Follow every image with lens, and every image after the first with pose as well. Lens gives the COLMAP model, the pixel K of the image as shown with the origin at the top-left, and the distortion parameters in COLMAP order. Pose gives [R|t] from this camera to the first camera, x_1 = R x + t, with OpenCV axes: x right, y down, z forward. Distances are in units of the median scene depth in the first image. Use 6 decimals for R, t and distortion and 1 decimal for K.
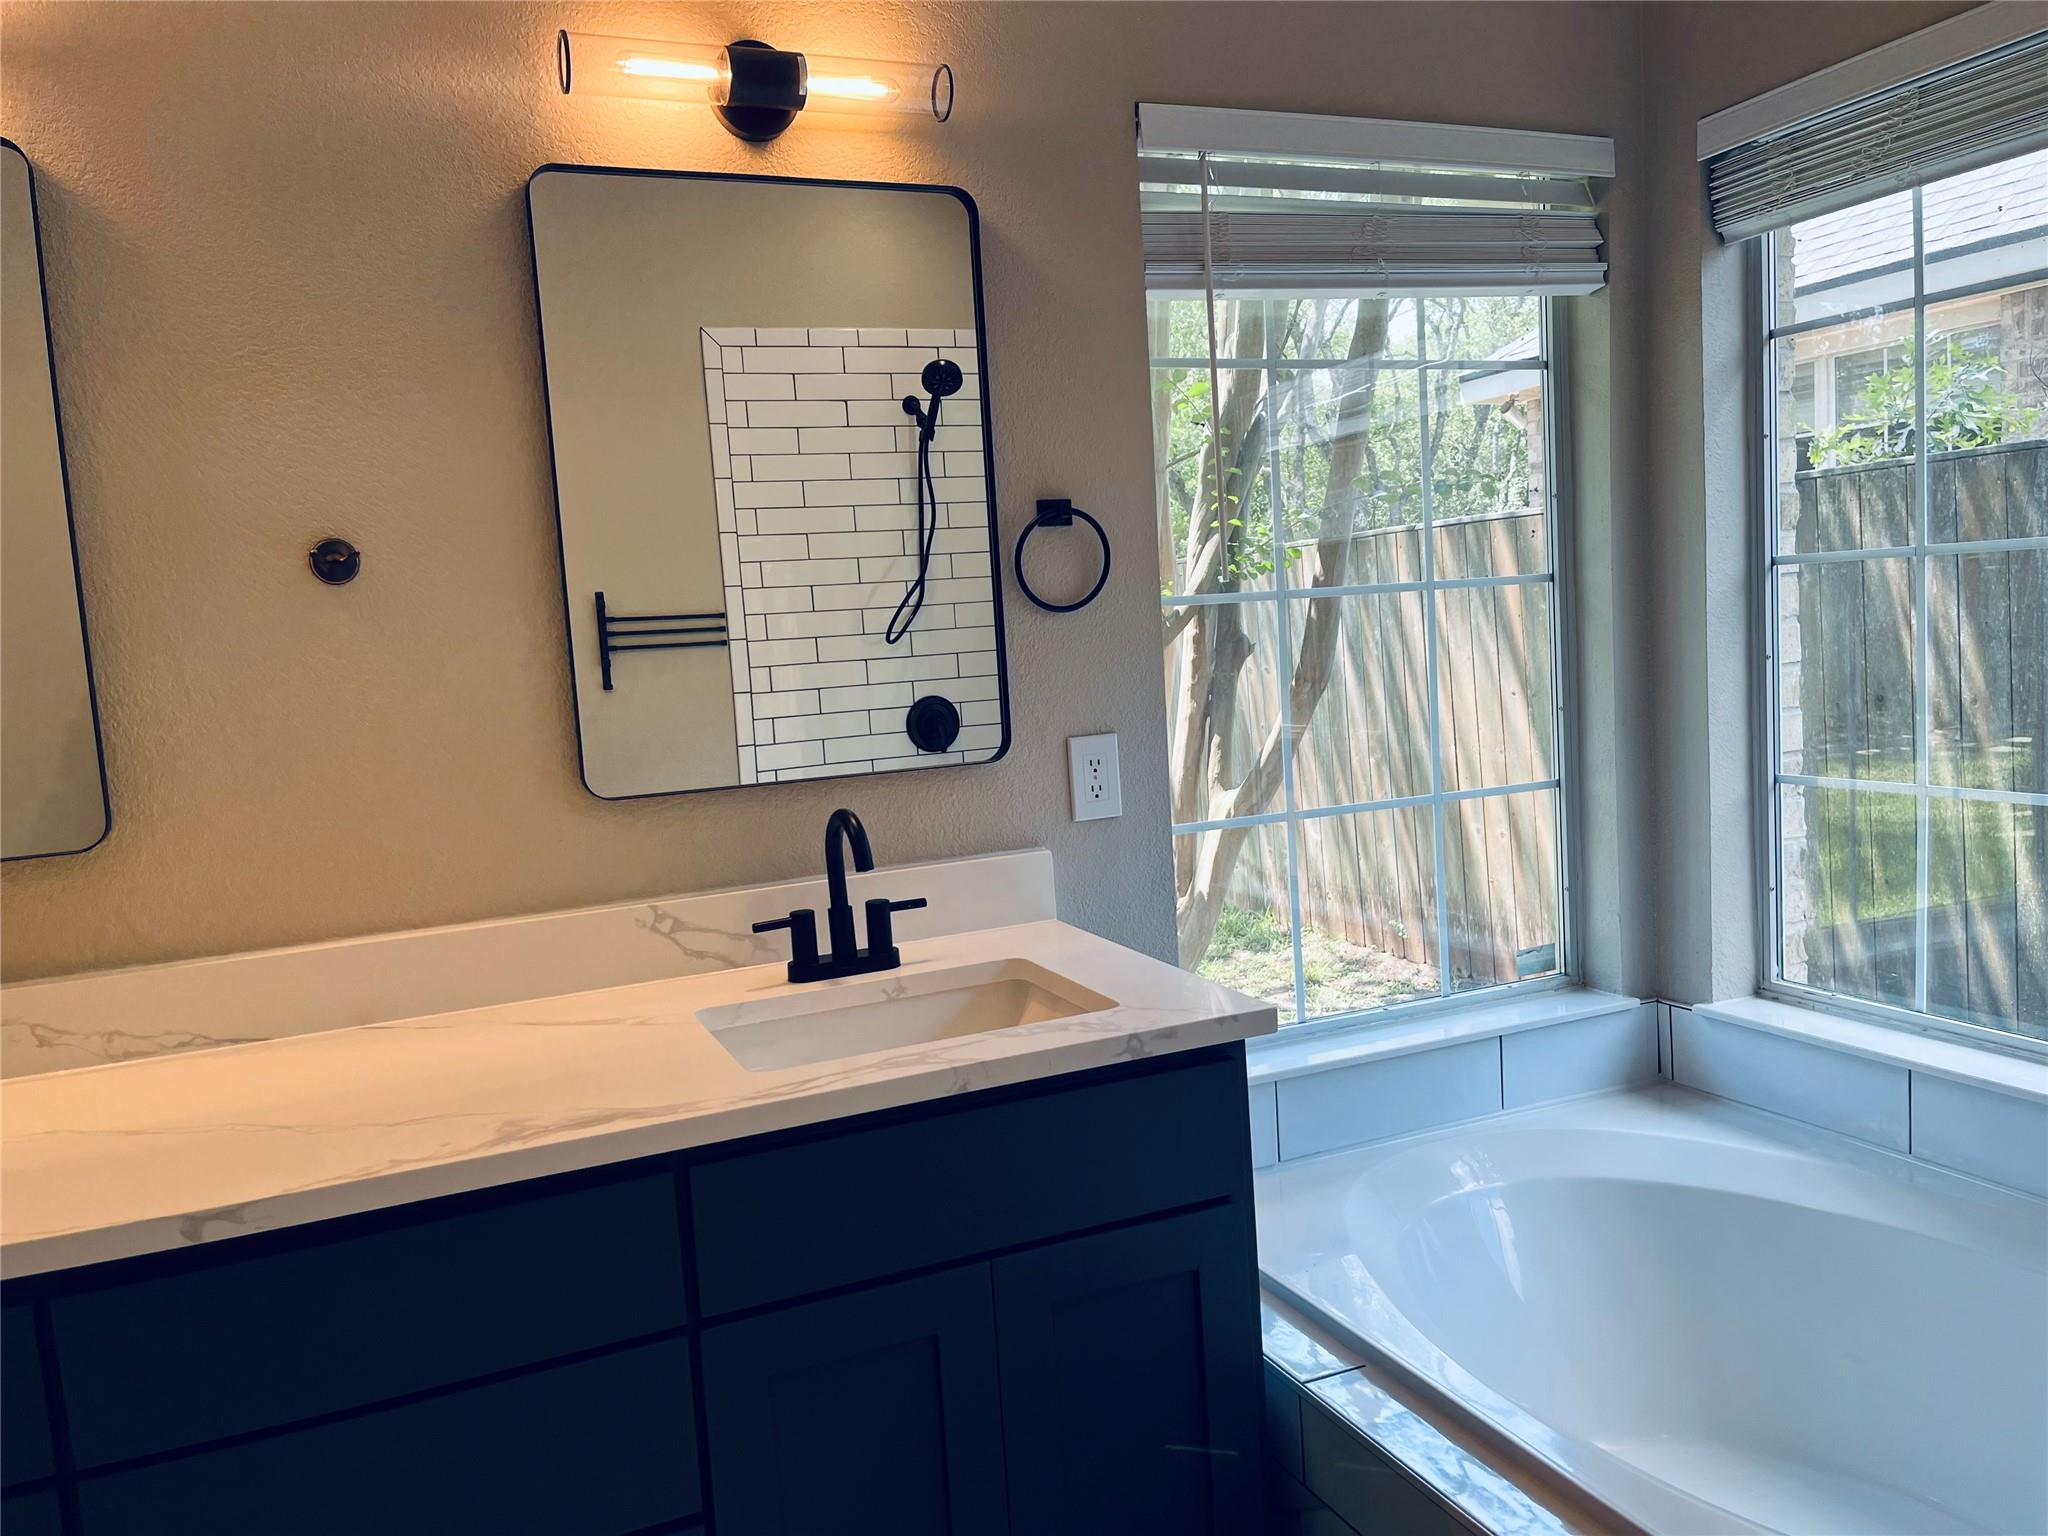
lens RADIAL K [[1551.0, 0, 1024.0], [0, 1551.0, 777.4], [0, 0, 1]] dist [0.105769, -0.155617]
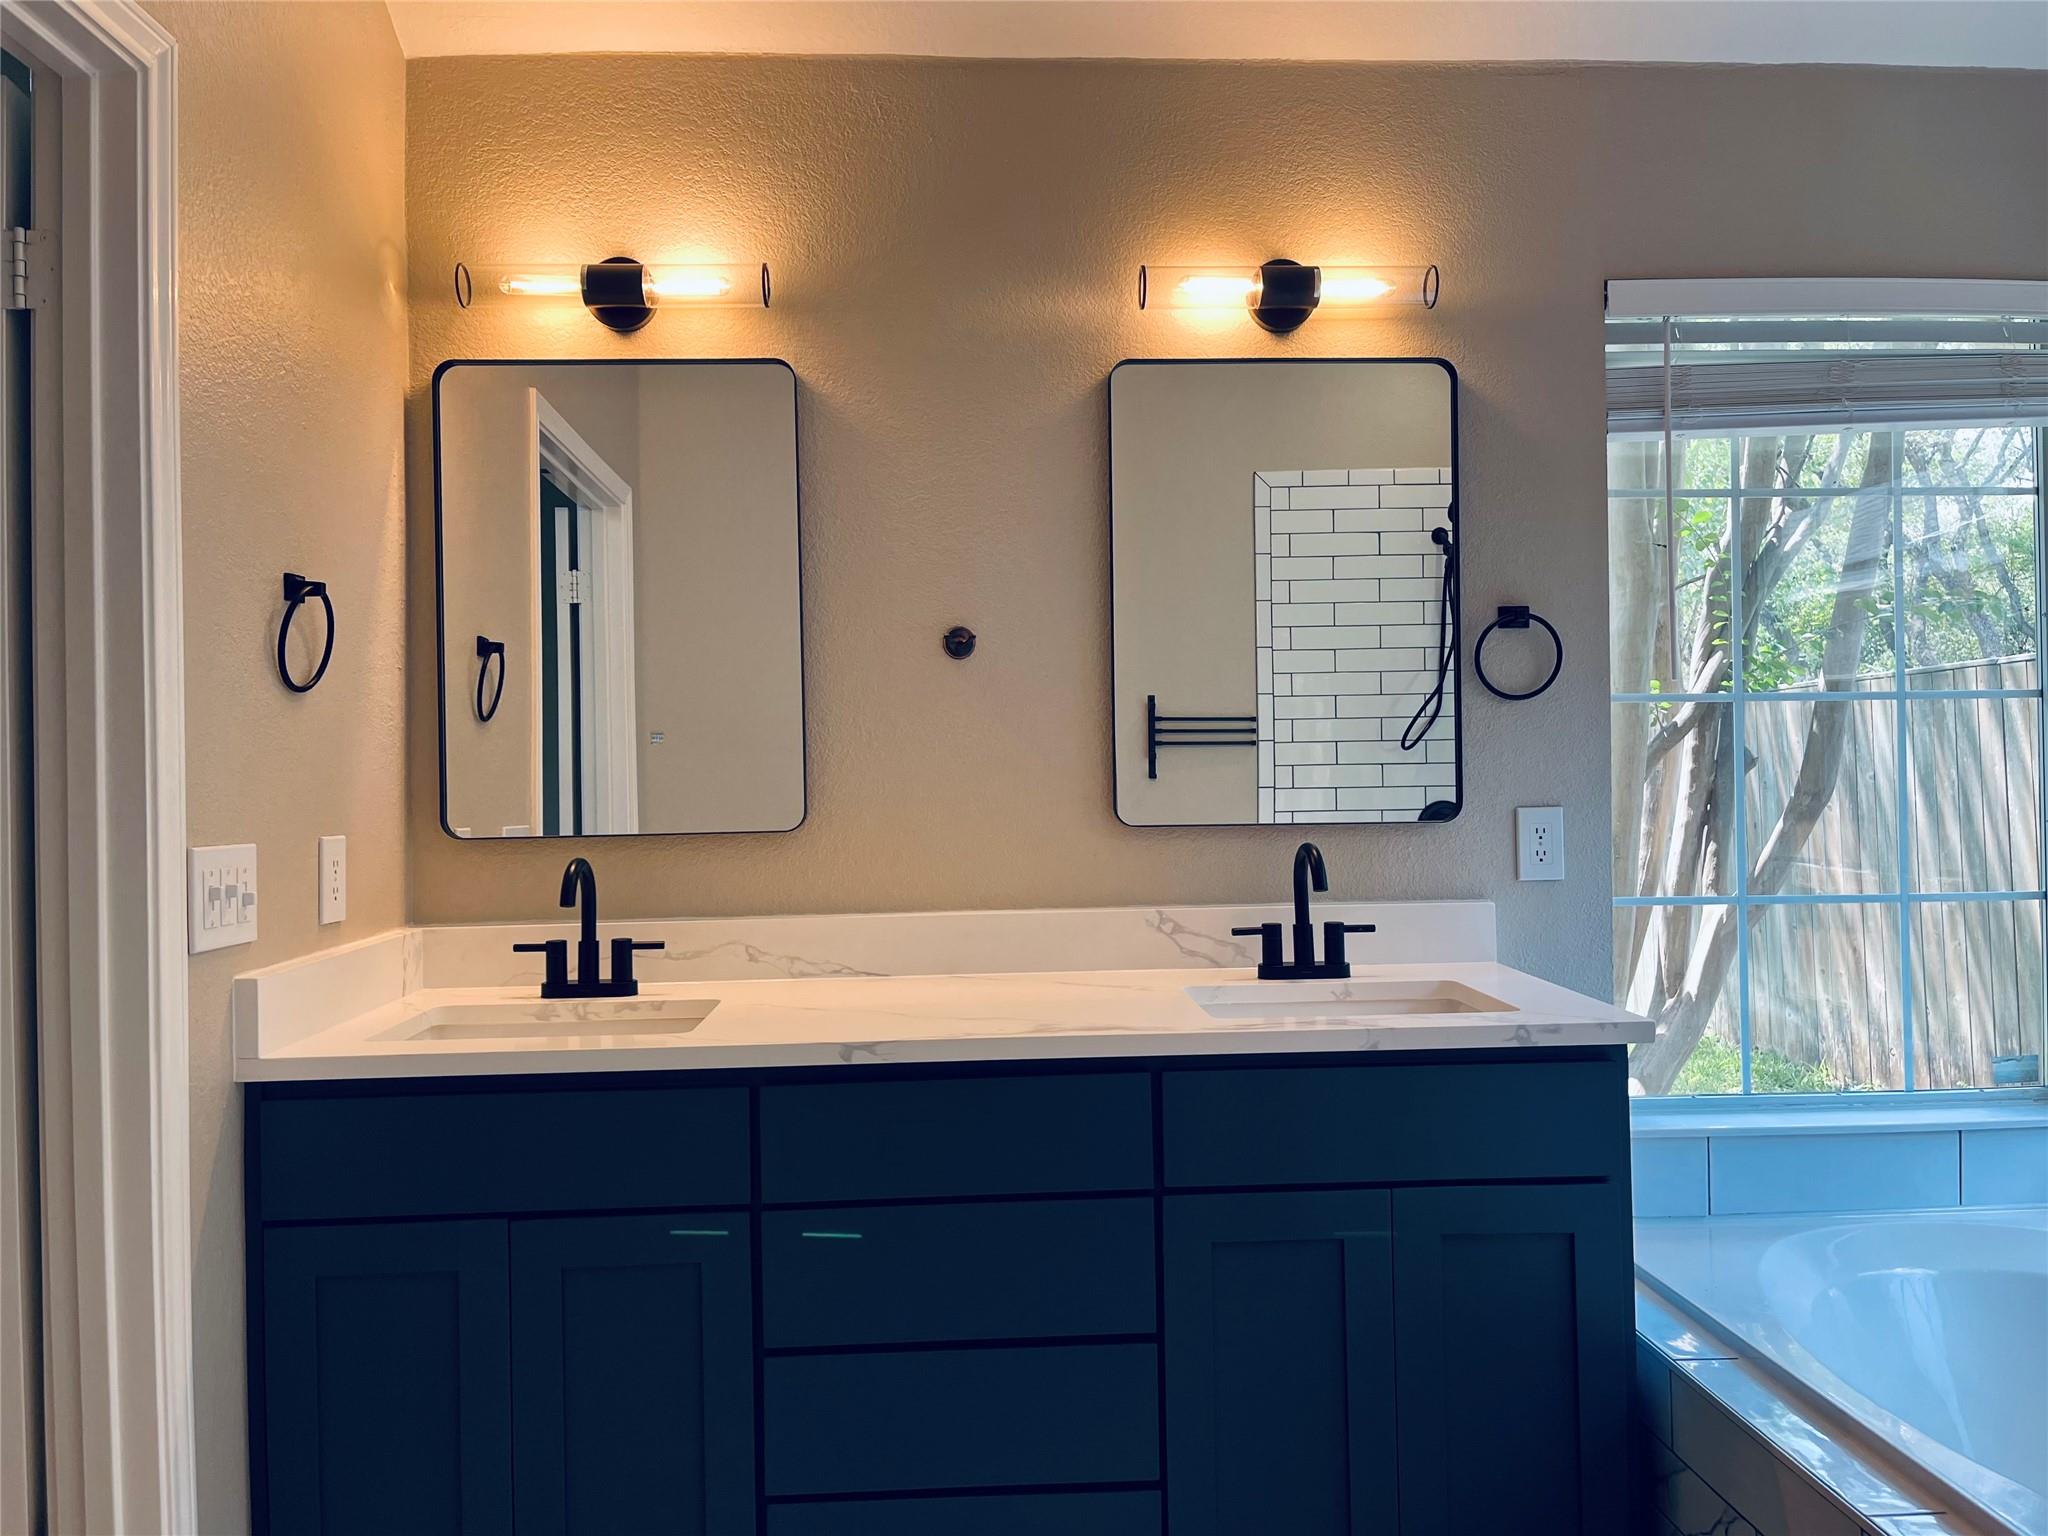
lens RADIAL K [[1545.8, 0, 1031.5], [0, 1545.8, 772.0], [0, 0, 1]] dist [0.065645, -0.091660]
pose [[0.938778, 0.046638, -0.341351, 0.066611], [-0.076273, 0.994344, -0.073909, 0.049131], [0.335973, 0.095420, 0.937026, -0.173693]]
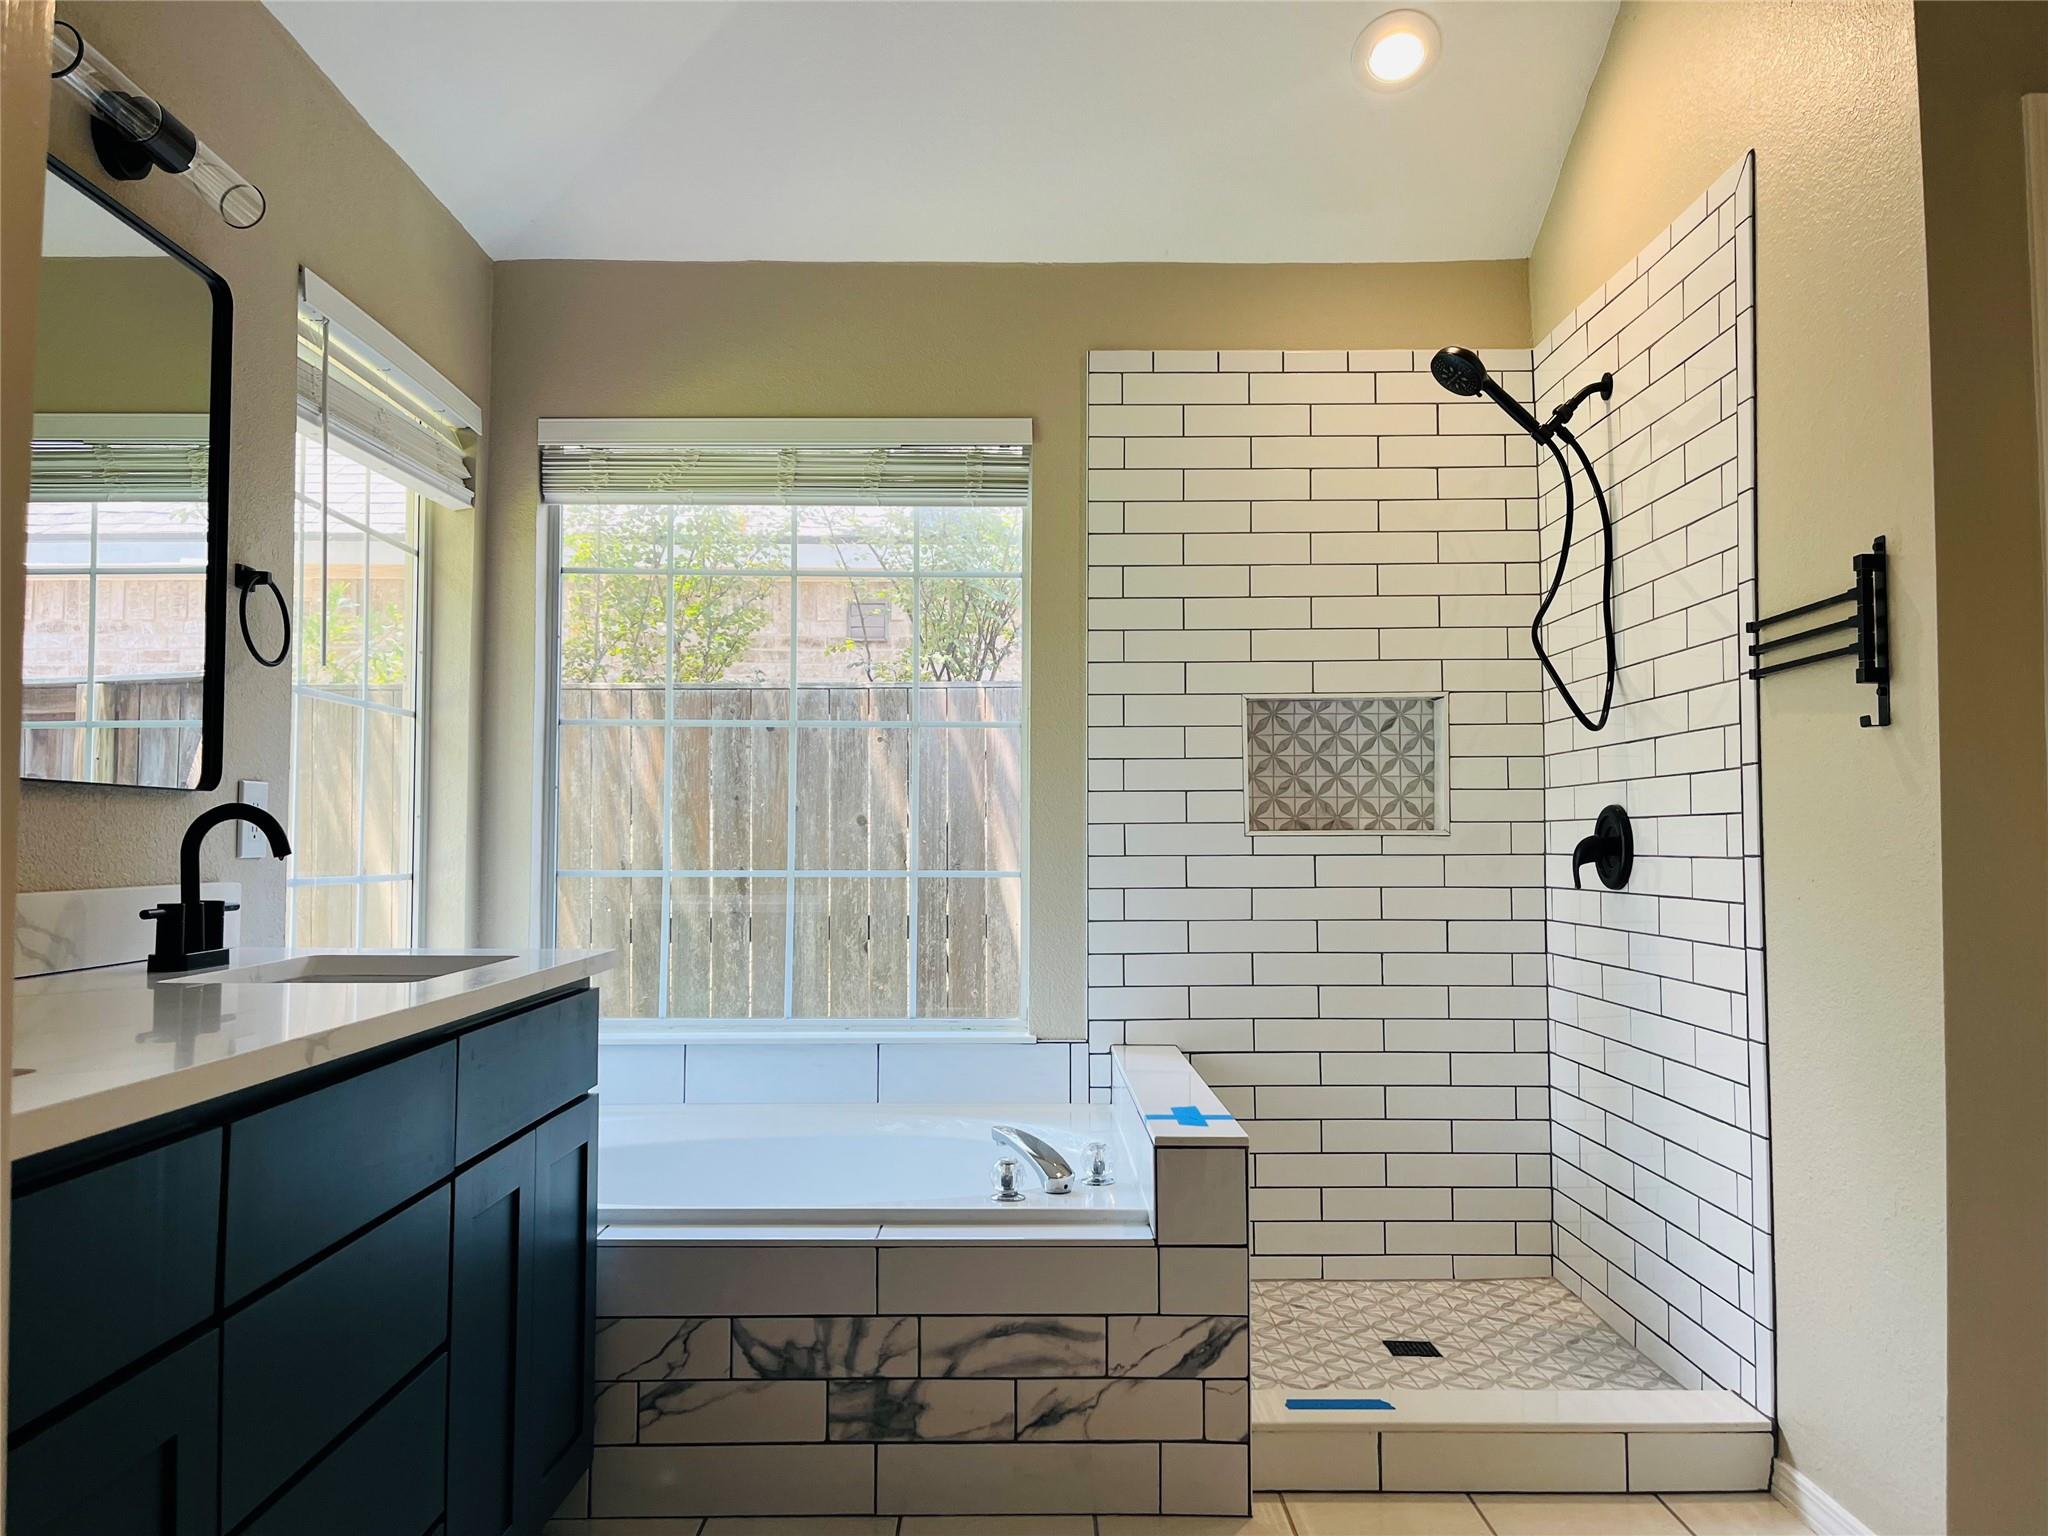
lens RADIAL K [[1545.8, 0, 1031.5], [0, 1545.8, 772.0], [0, 0, 1]] dist [0.065645, -0.091660]
pose [[0.395141, 0.098210, 0.913355, -0.589433], [0.075158, 0.987479, -0.138696, 0.126204], [-0.915541, 0.123451, 0.382812, 0.055571]]
